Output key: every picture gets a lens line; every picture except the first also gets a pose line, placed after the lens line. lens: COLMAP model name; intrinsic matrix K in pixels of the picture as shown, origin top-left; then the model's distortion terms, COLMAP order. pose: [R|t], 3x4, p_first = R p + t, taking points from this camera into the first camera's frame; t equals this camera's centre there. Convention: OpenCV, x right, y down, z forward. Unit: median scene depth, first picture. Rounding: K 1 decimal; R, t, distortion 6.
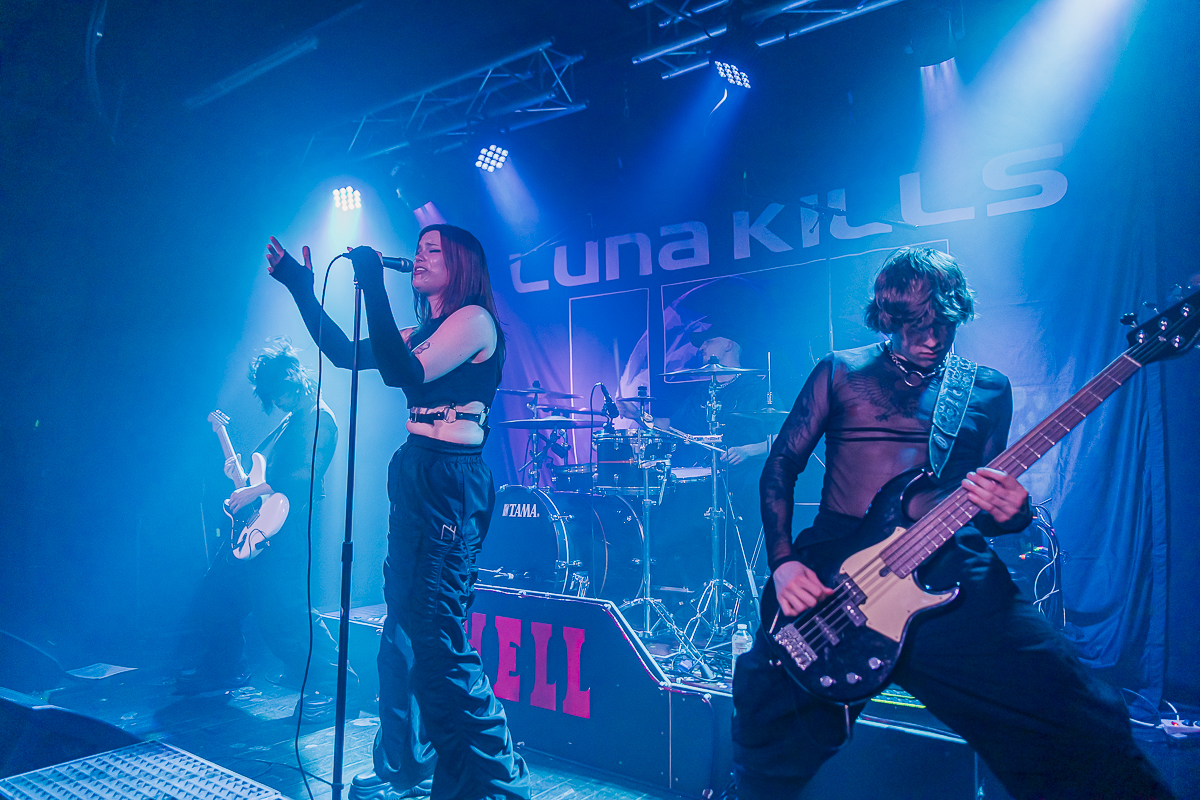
lens RADIAL K [[823.8, 0, 602.6], [0, 823.8, 388.2], [0, 0, 1]] dist [0.025442, 0.001868]
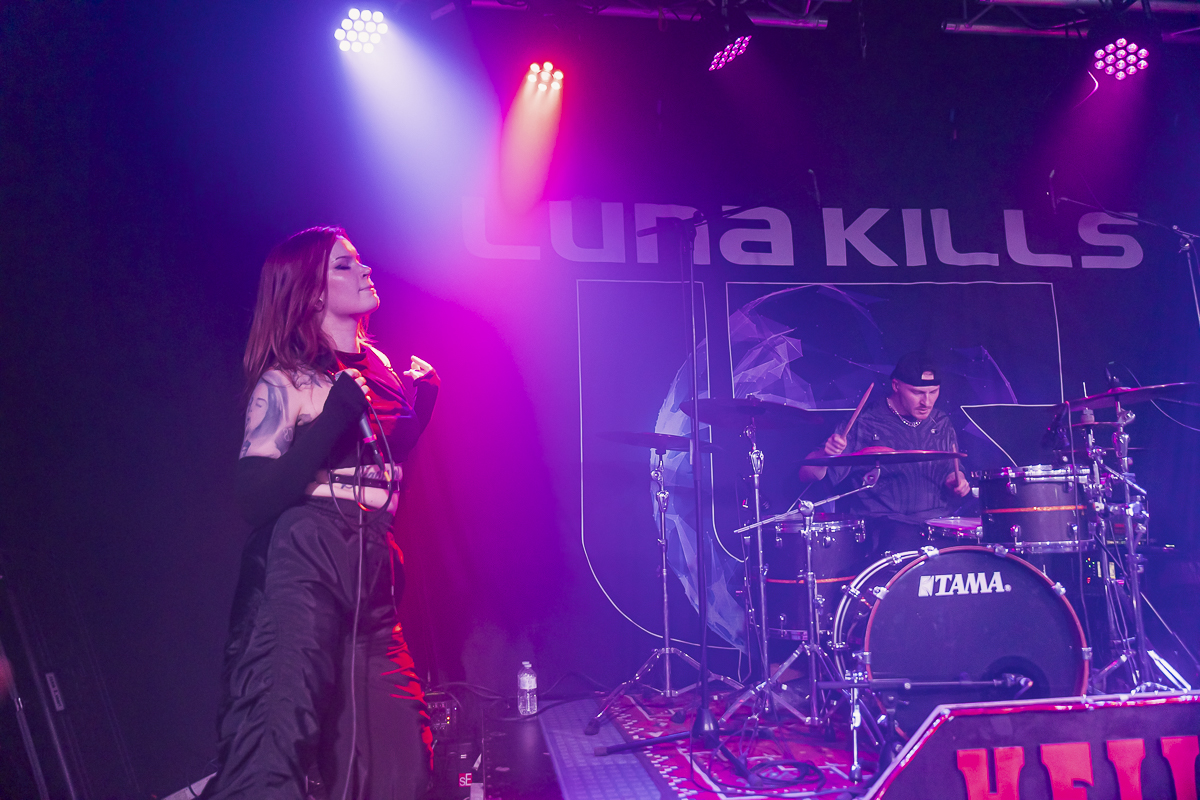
lens RADIAL K [[932.0, 0, 600.0], [0, 932.0, 400.0], [0, 0, 1]] dist [-0.008687, 0.006022]
pose [[0.718883, 0.067299, 0.691866, -0.733769], [-0.035342, 0.997554, -0.060311, 0.048067], [-0.694232, 0.018905, 0.719503, 0.572477]]
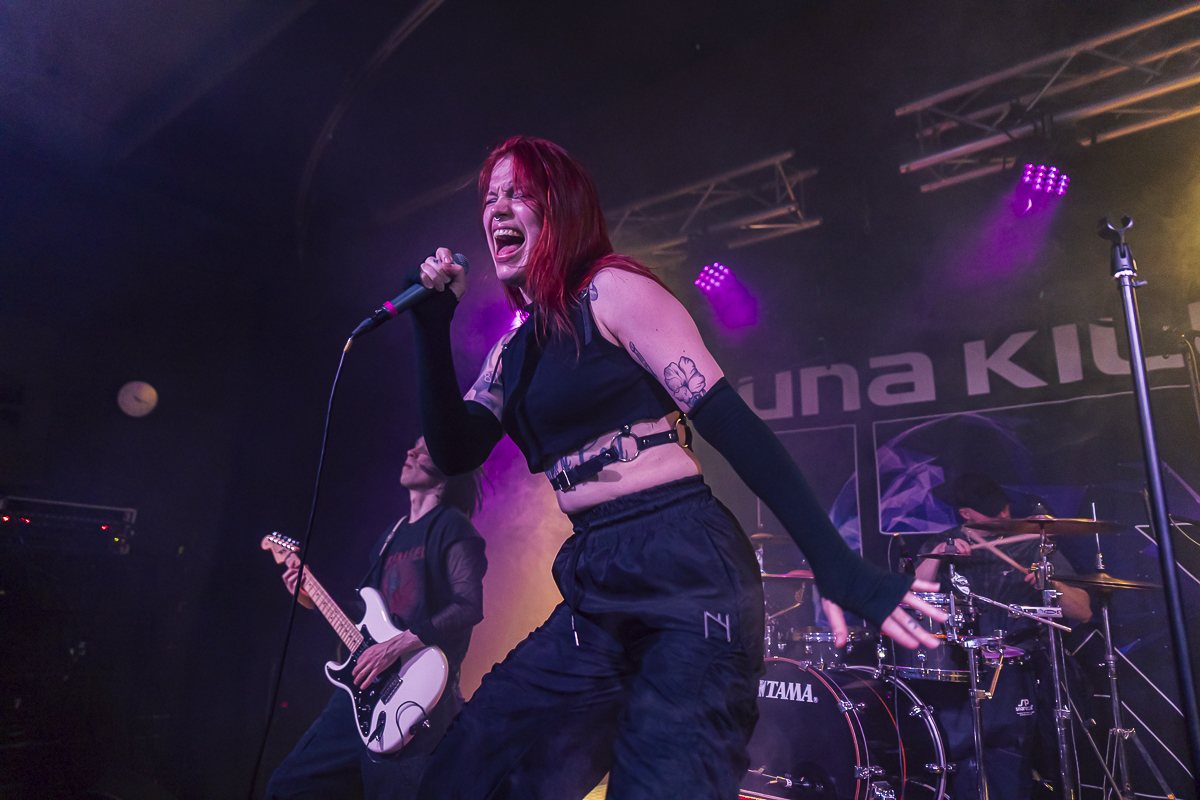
lens RADIAL K [[787.0, 0, 600.0], [0, 787.0, 400.0], [0, 0, 1]] dist [0.000294, 0.000086]
pose [[0.997122, 0.028034, -0.070439, -0.201950], [-0.039108, 0.986158, -0.161133, 0.000661], [0.064947, 0.163424, 0.984416, 0.168811]]
